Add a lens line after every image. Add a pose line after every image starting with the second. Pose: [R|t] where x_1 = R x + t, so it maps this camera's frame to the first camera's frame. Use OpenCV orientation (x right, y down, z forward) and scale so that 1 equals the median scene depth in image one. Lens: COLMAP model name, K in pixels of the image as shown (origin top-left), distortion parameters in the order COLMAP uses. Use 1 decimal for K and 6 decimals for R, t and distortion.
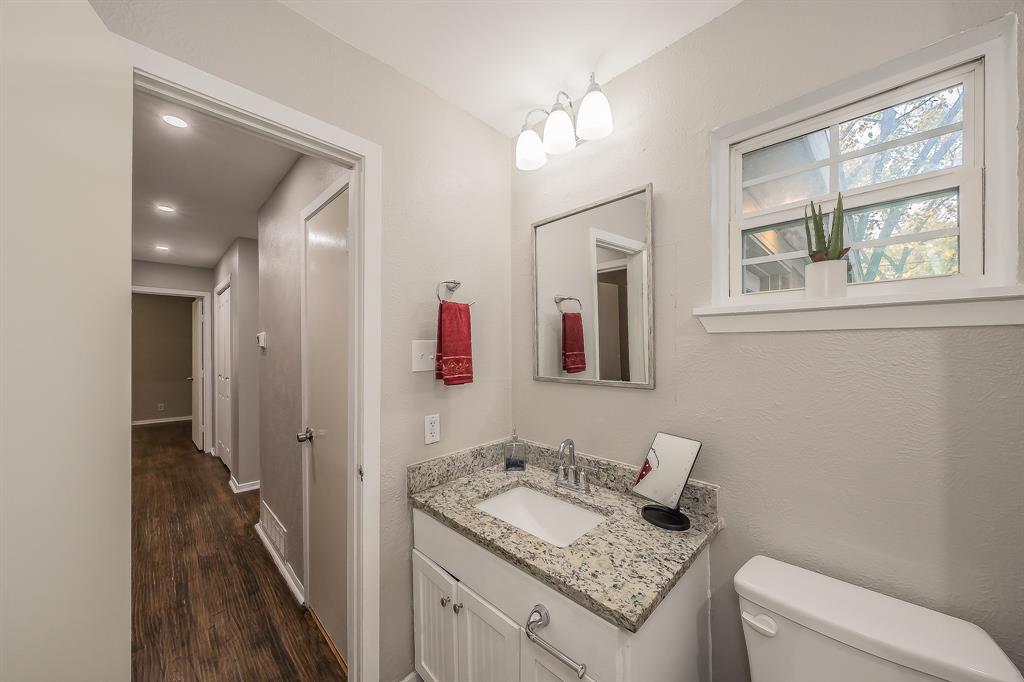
lens RADIAL K [[363.8, 0, 533.5], [0, 363.8, 346.1], [0, 0, 1]] dist [-0.002027, -0.000100]
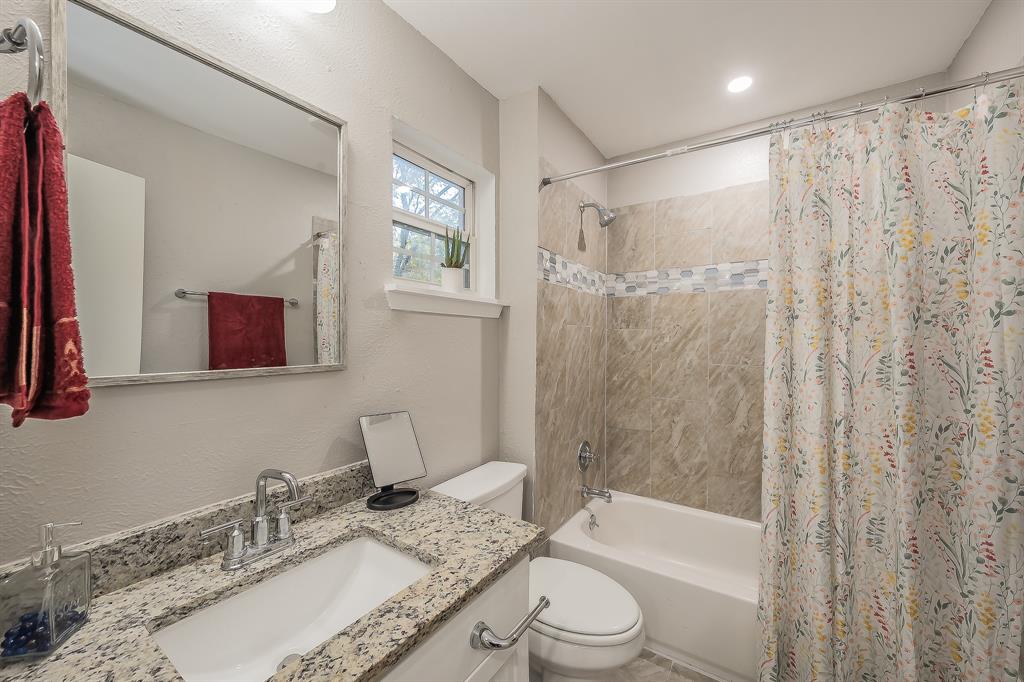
lens RADIAL K [[390.4, 0, 512.0], [0, 390.4, 341.0], [0, 0, 1]] dist [-0.000131, -0.000142]
pose [[-0.145714, -0.006541, 0.989305, -0.740208], [-0.010004, 0.999937, 0.005137, 0.051517], [-0.989276, -0.009148, -0.145770, 0.901233]]
